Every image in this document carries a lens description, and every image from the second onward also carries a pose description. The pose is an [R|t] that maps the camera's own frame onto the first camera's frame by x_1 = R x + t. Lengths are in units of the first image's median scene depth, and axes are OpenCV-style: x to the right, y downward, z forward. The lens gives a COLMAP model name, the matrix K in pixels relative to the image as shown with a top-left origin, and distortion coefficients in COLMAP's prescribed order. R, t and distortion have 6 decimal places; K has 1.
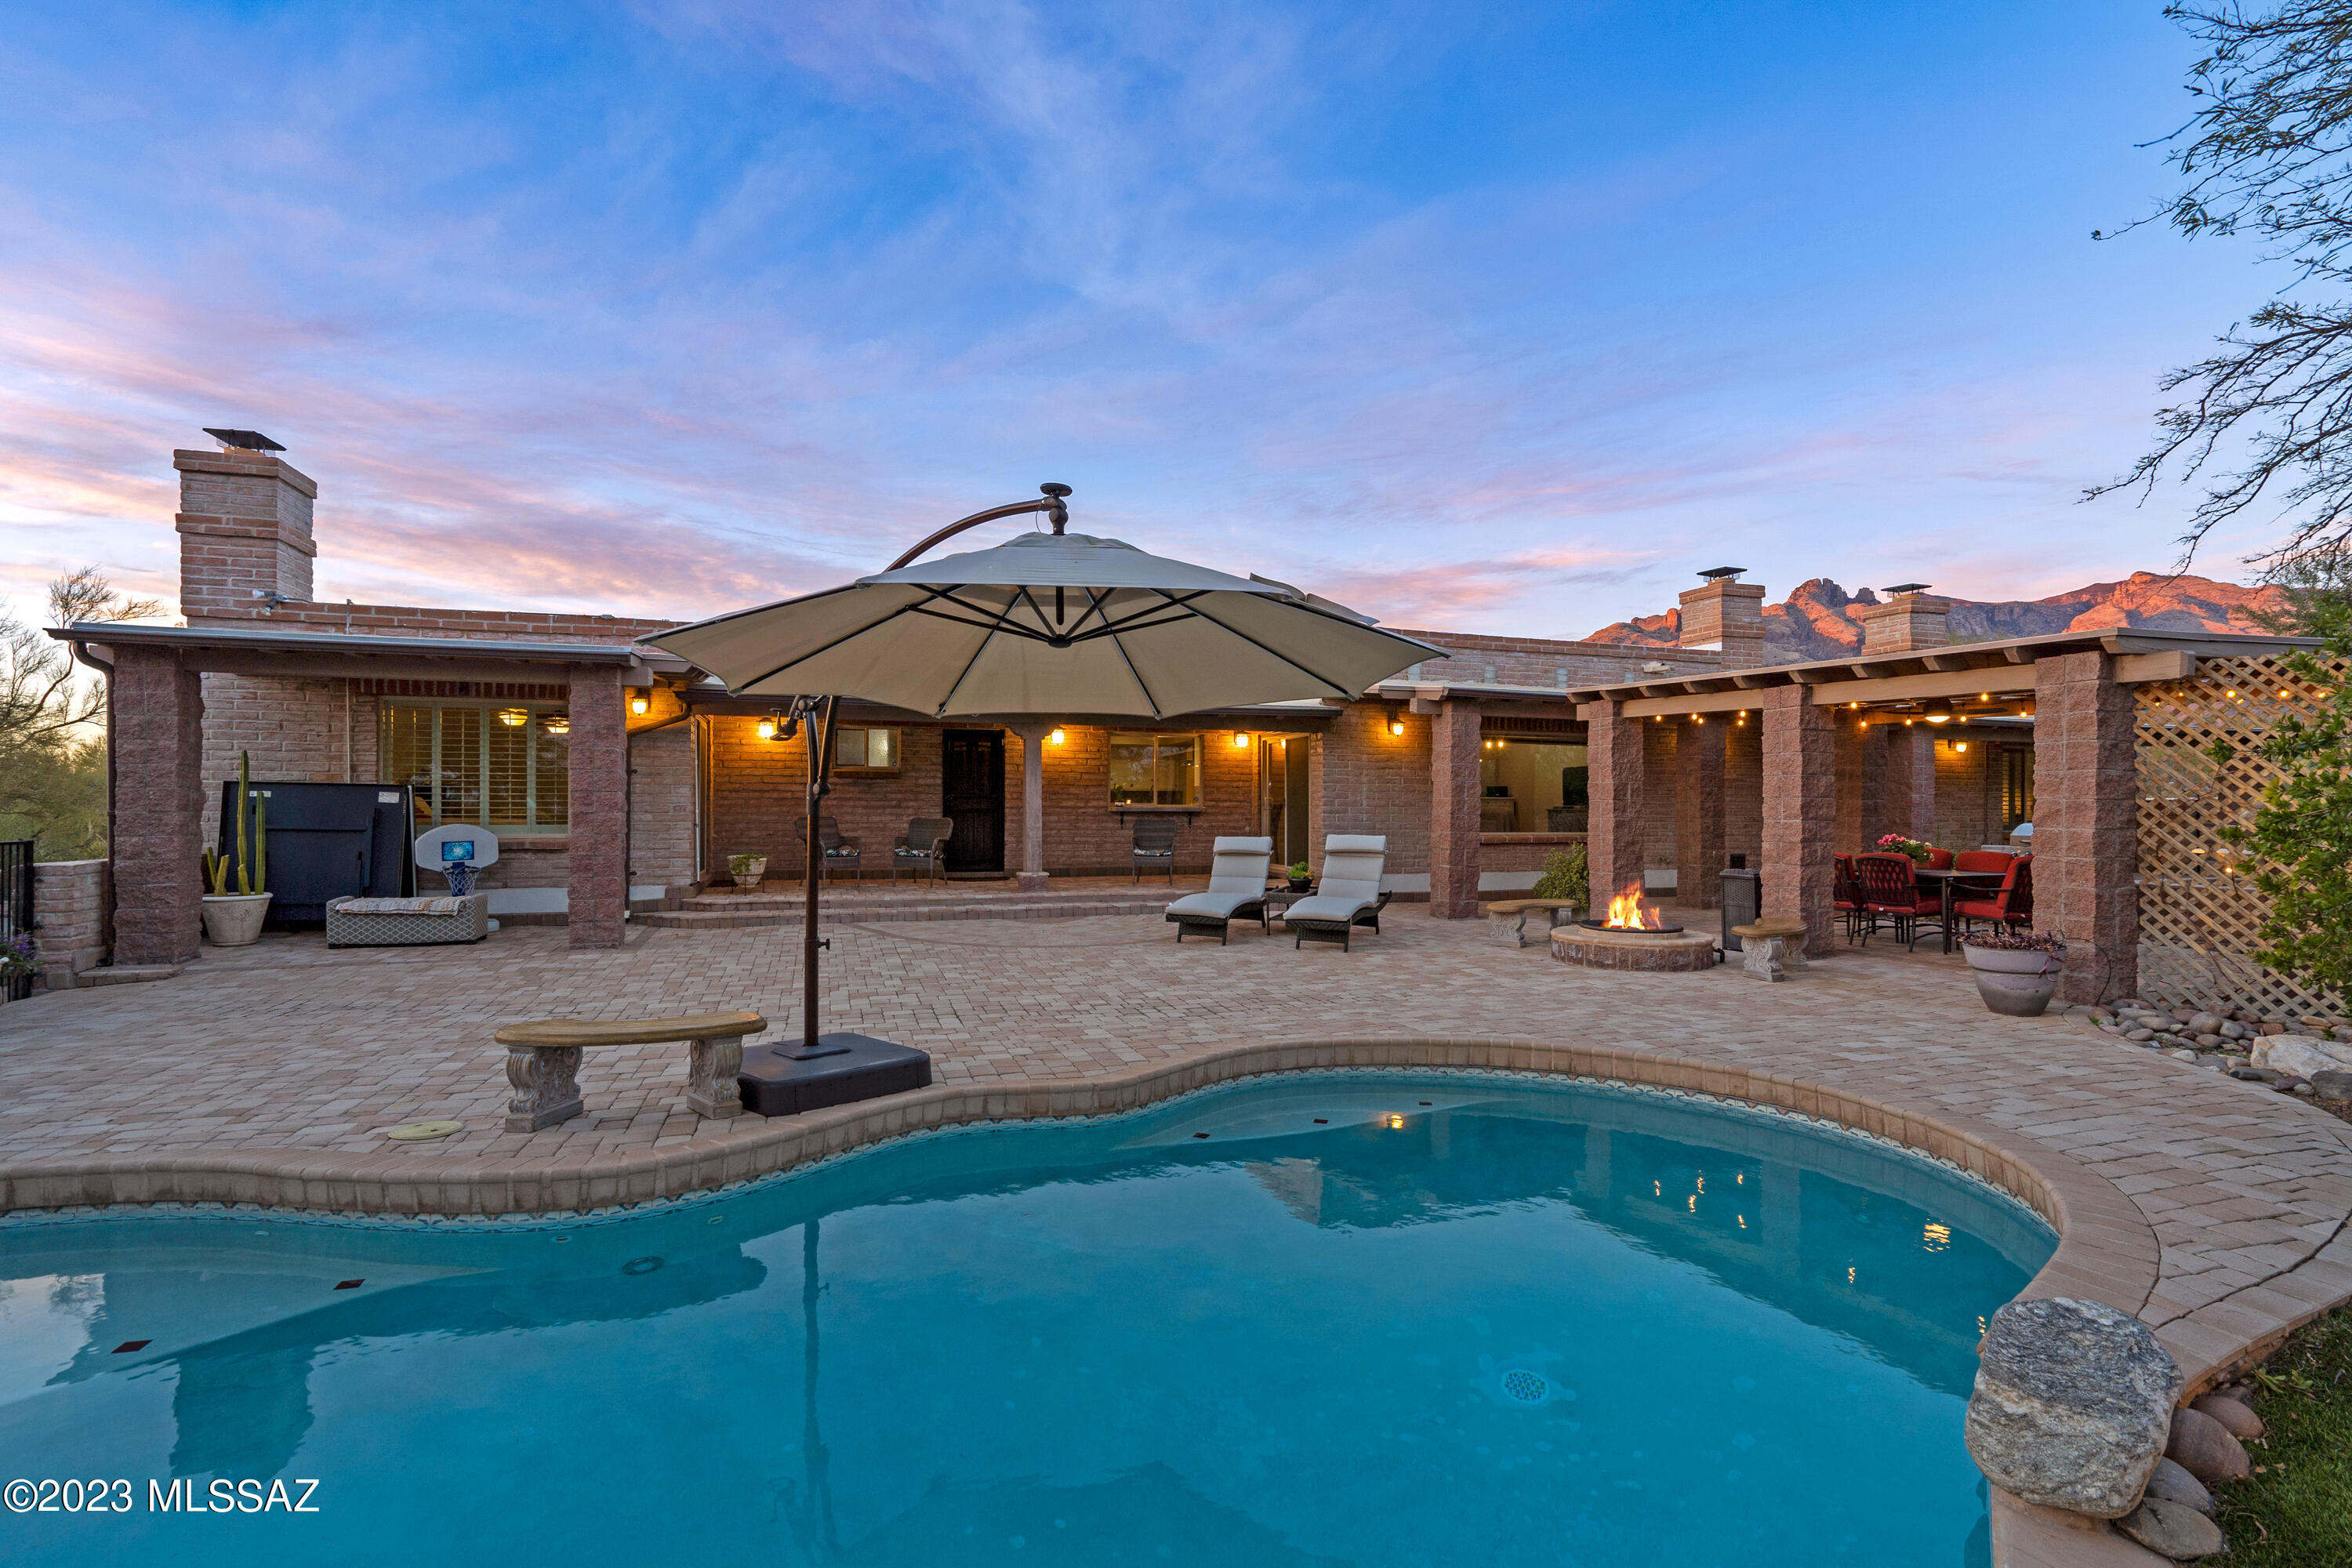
lens RADIAL K [[1117.2, 0, 1169.4], [0, 1117.2, 789.3], [0, 0, 1]] dist [0.003873, 0.000578]
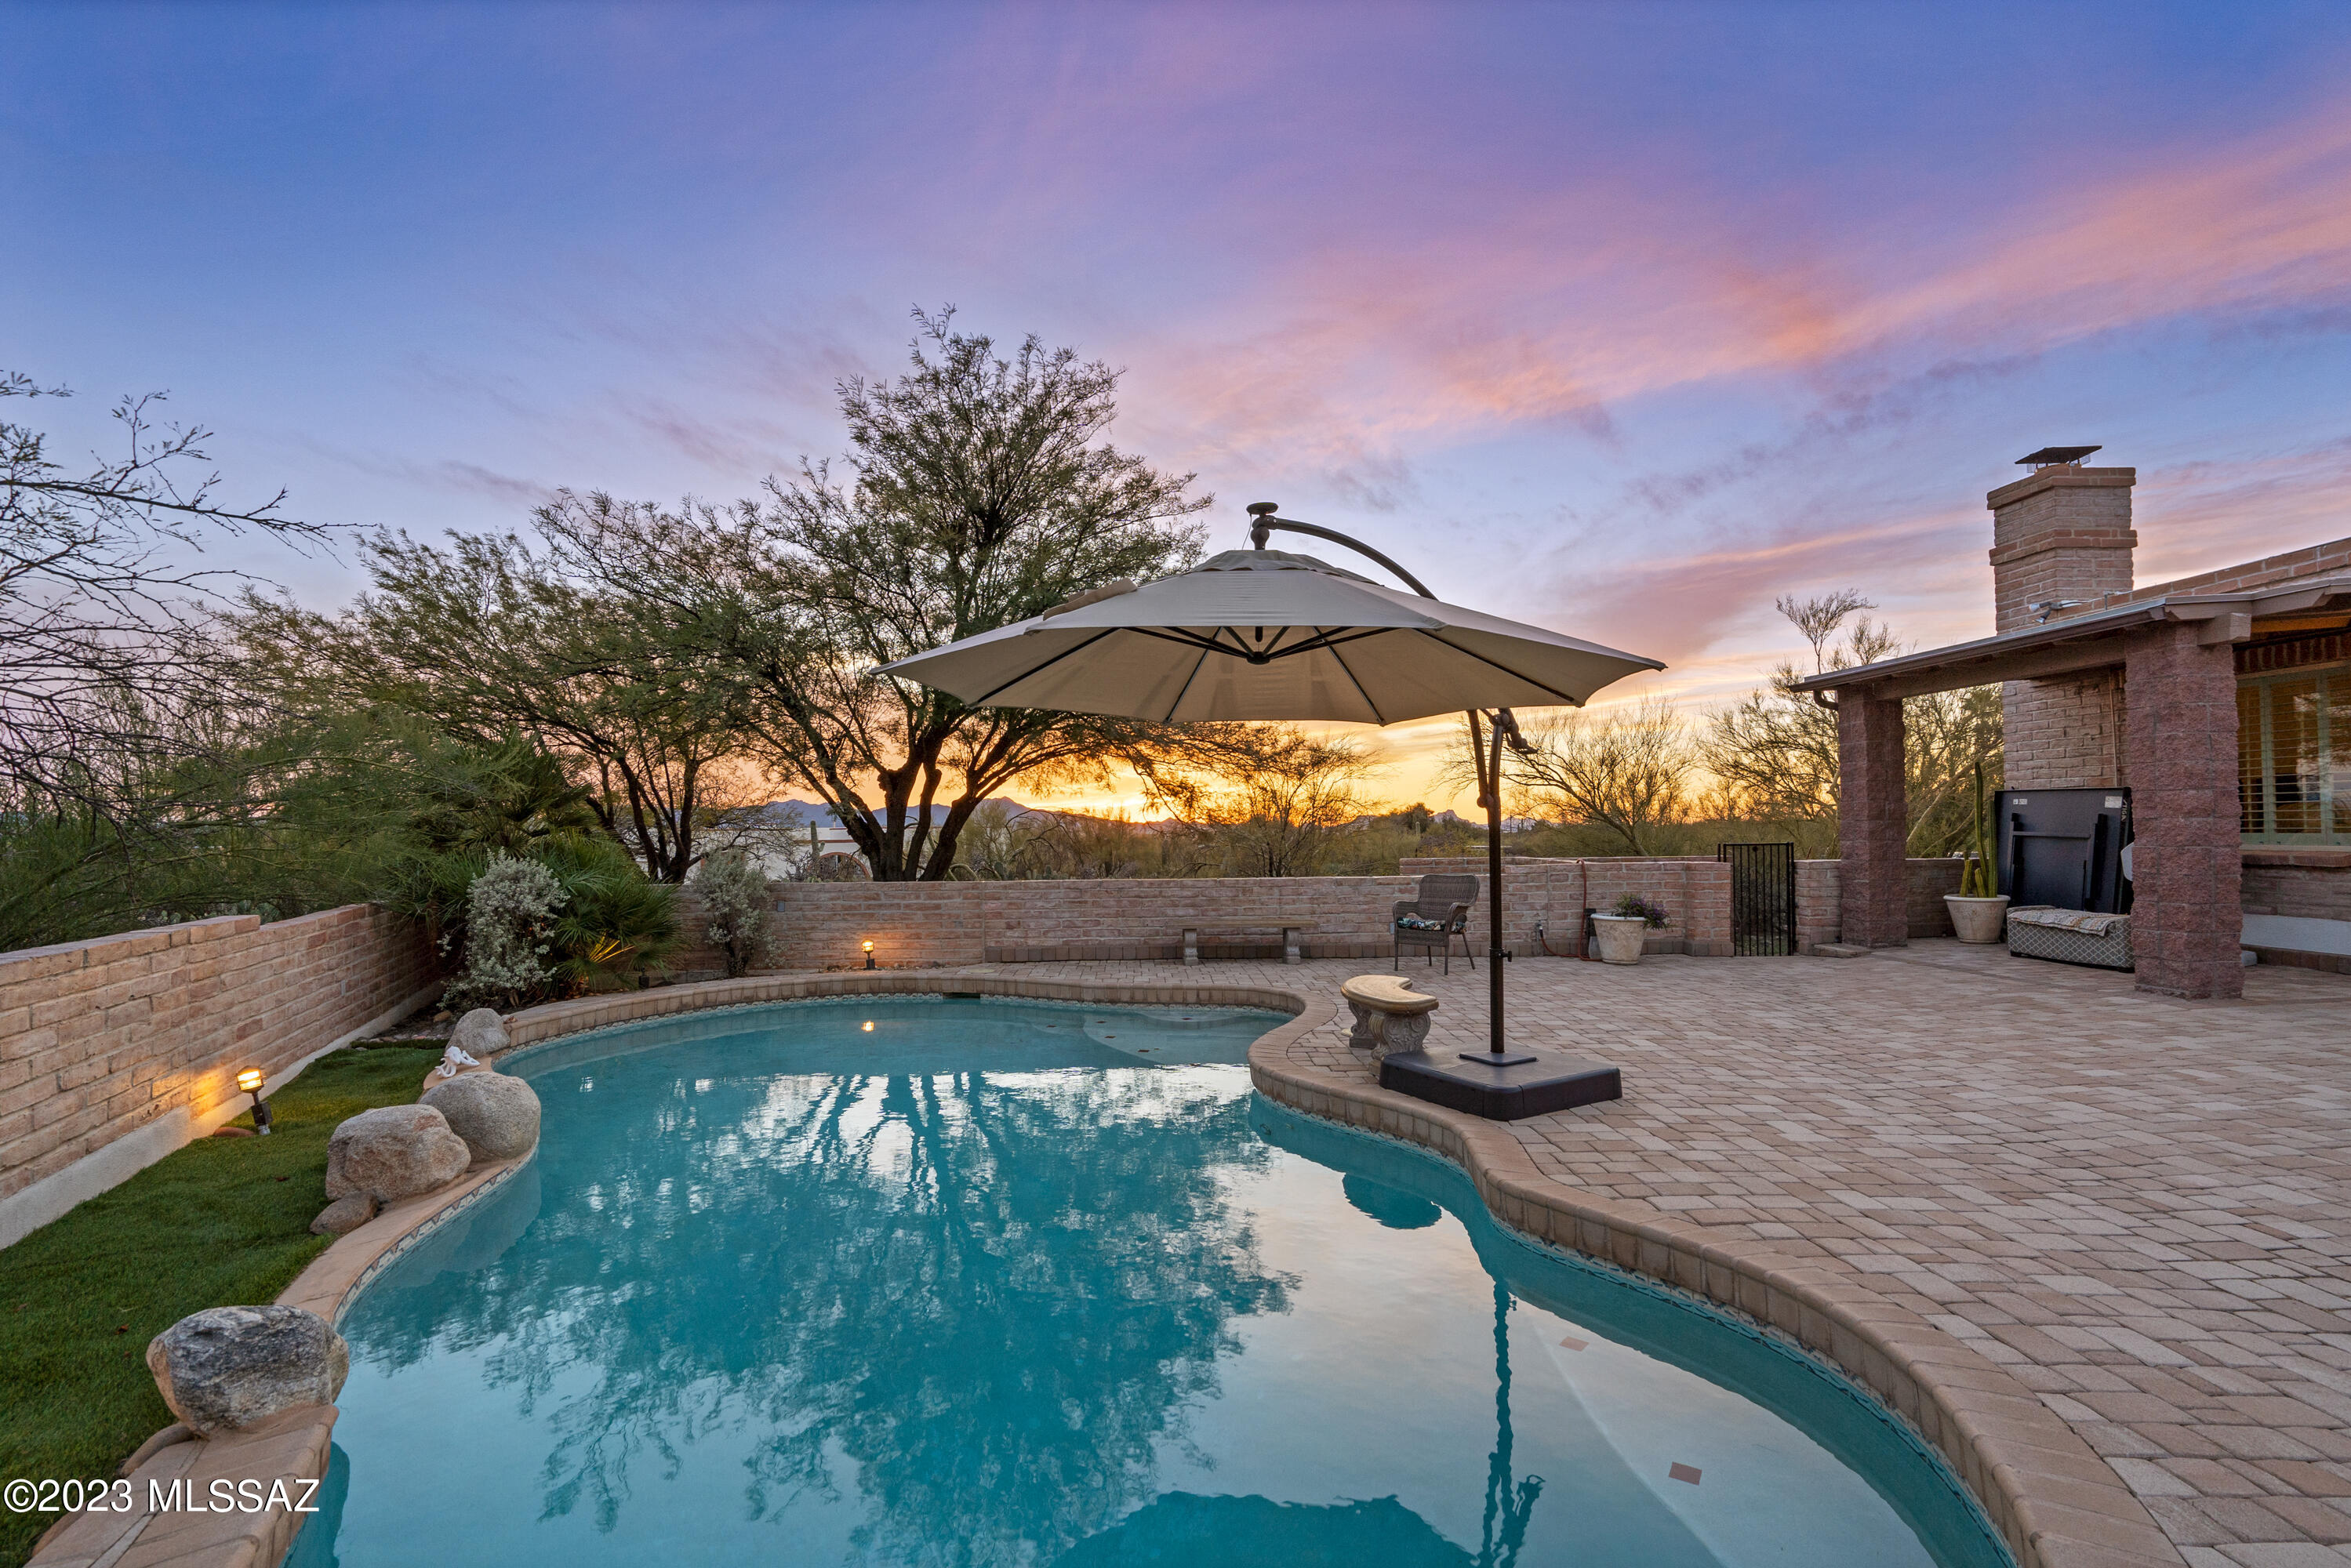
lens RADIAL K [[1116.6, 0, 1182.9], [0, 1116.6, 797.1], [0, 0, 1]] dist [0.003873, 0.000578]
pose [[-0.259284, -0.024355, -0.965494, 0.379486], [0.030739, 0.998967, -0.033455, 0.010356], [0.965312, -0.038353, -0.258268, 0.506332]]
